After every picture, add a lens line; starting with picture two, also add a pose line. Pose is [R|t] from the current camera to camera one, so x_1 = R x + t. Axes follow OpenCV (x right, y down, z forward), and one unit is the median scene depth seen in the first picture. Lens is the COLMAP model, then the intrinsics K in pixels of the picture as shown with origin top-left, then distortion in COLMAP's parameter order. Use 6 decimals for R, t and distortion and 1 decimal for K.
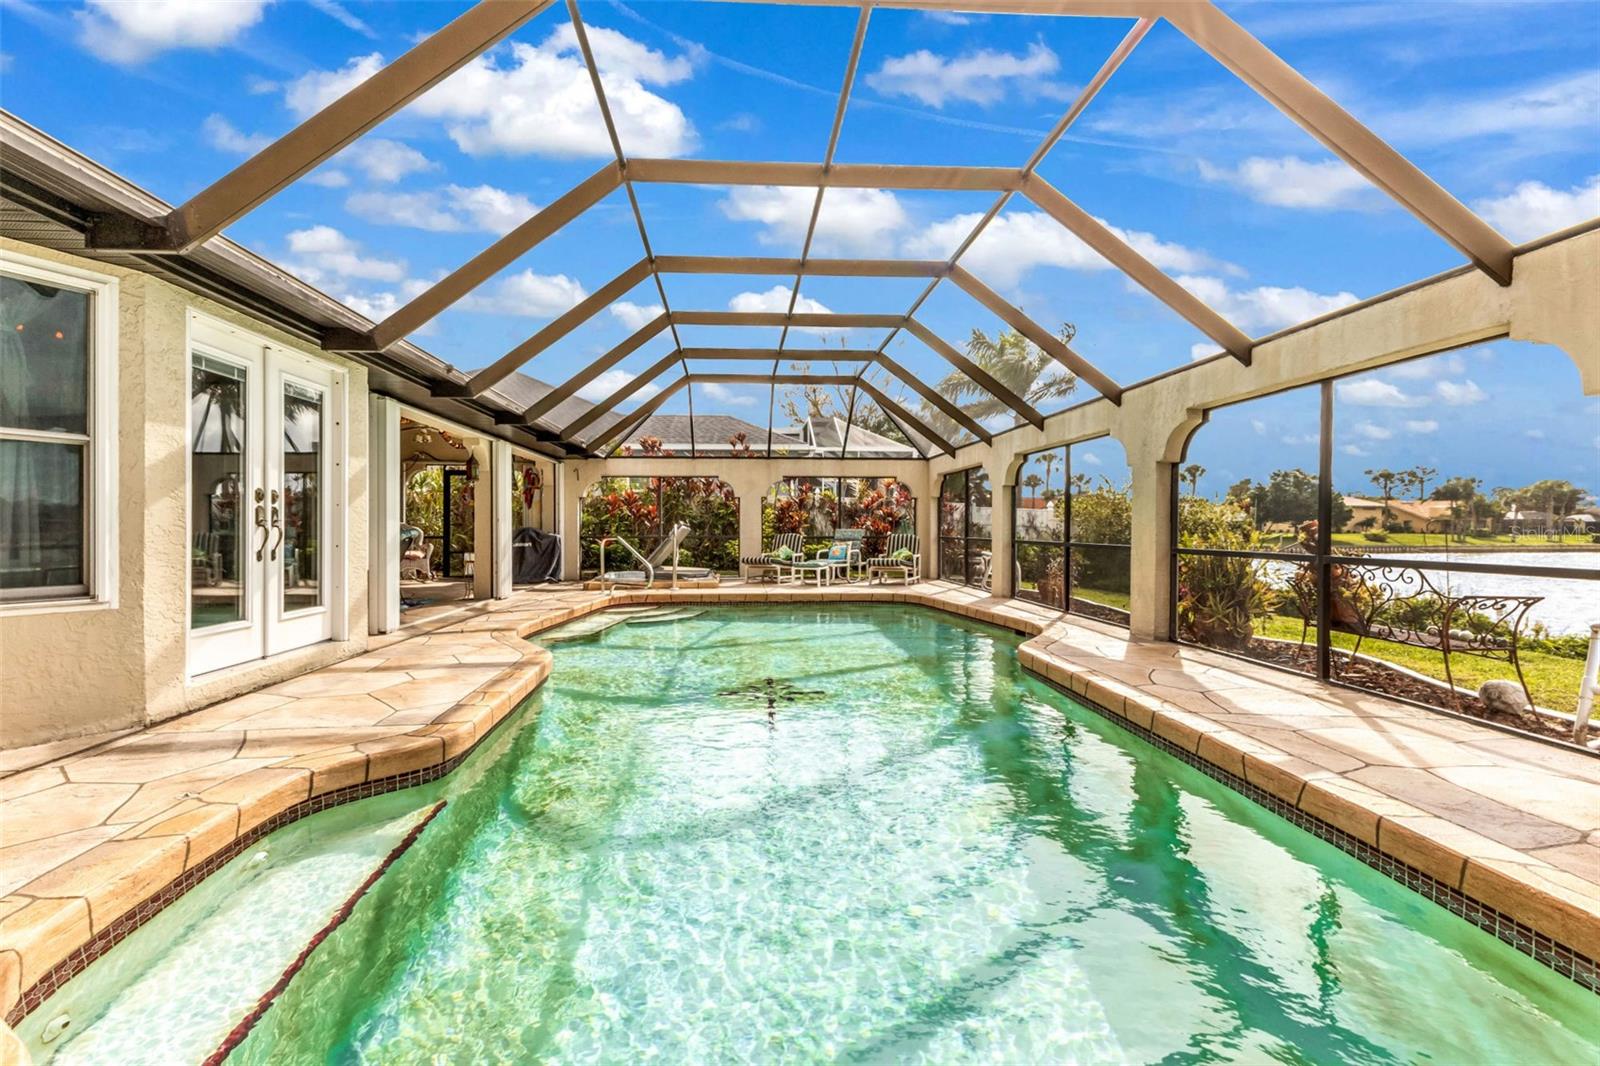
lens RADIAL K [[707.2, 0, 804.9], [0, 707.2, 522.6], [0, 0, 1]] dist [0.003304, -0.000122]
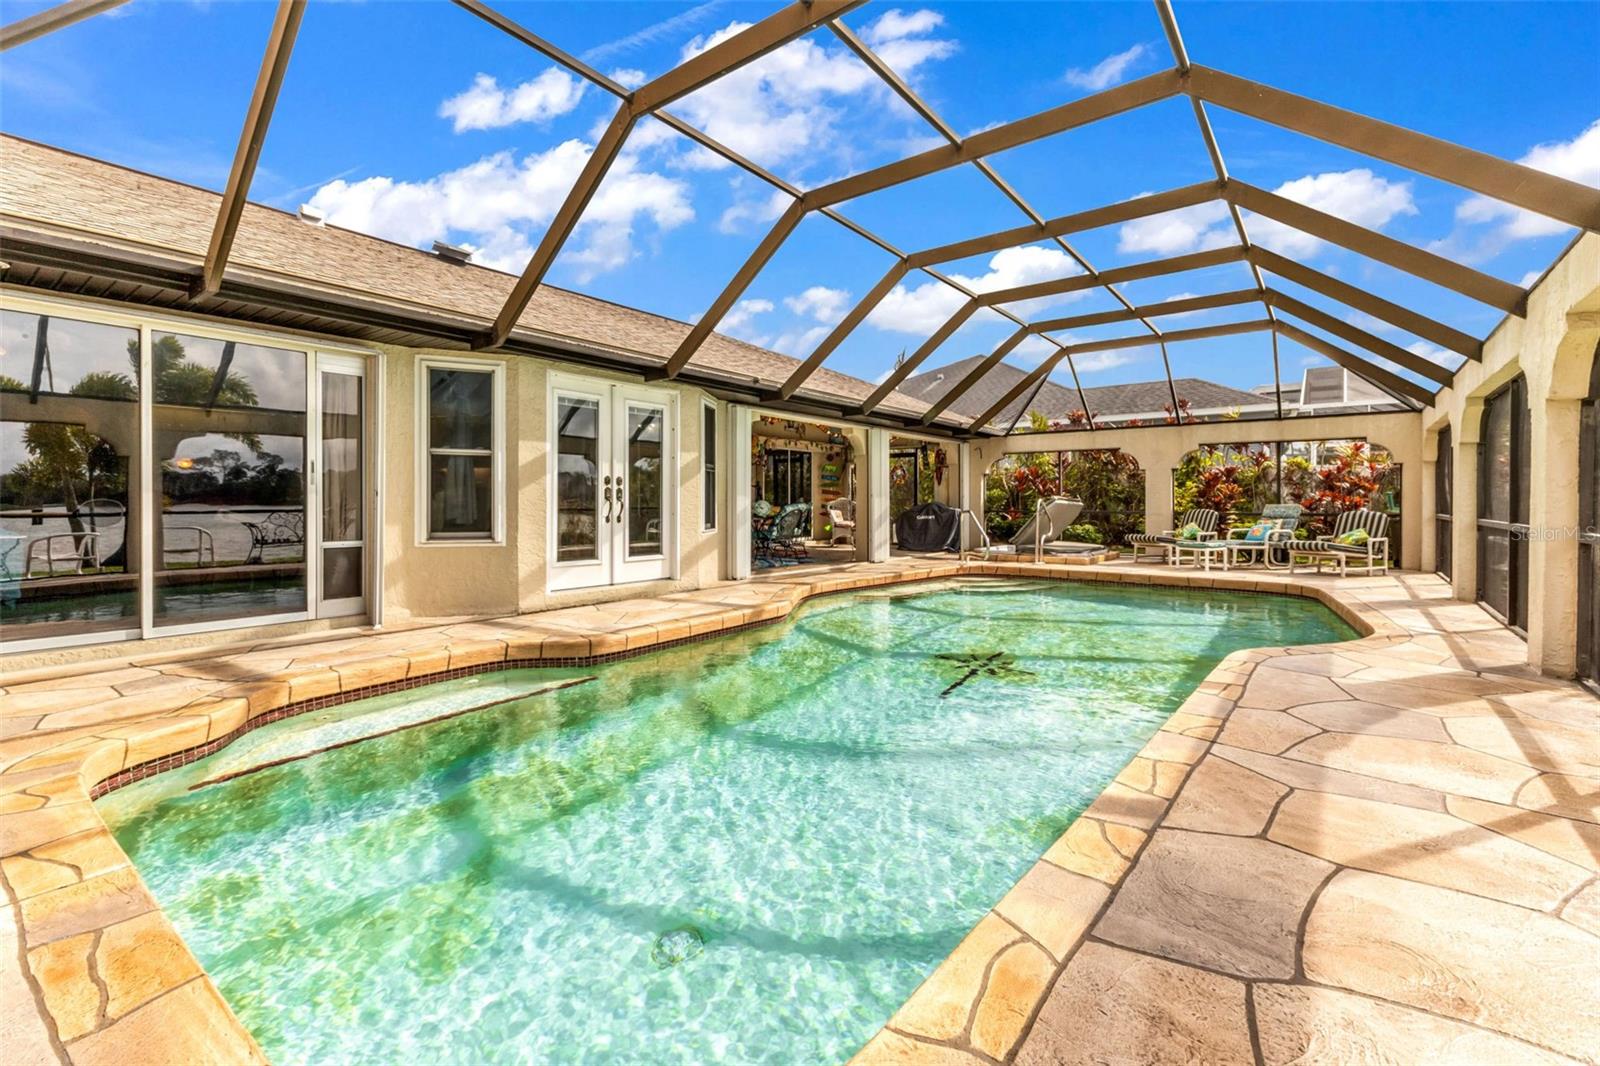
lens RADIAL K [[707.2, 0, 844.3], [0, 707.2, 489.5], [0, 0, 1]] dist [0.003304, -0.000122]
pose [[0.768782, -0.011333, -0.639411, 0.294545], [0.003538, 0.999903, -0.013468, 0.001978], [0.639501, 0.008092, 0.768747, 0.062588]]
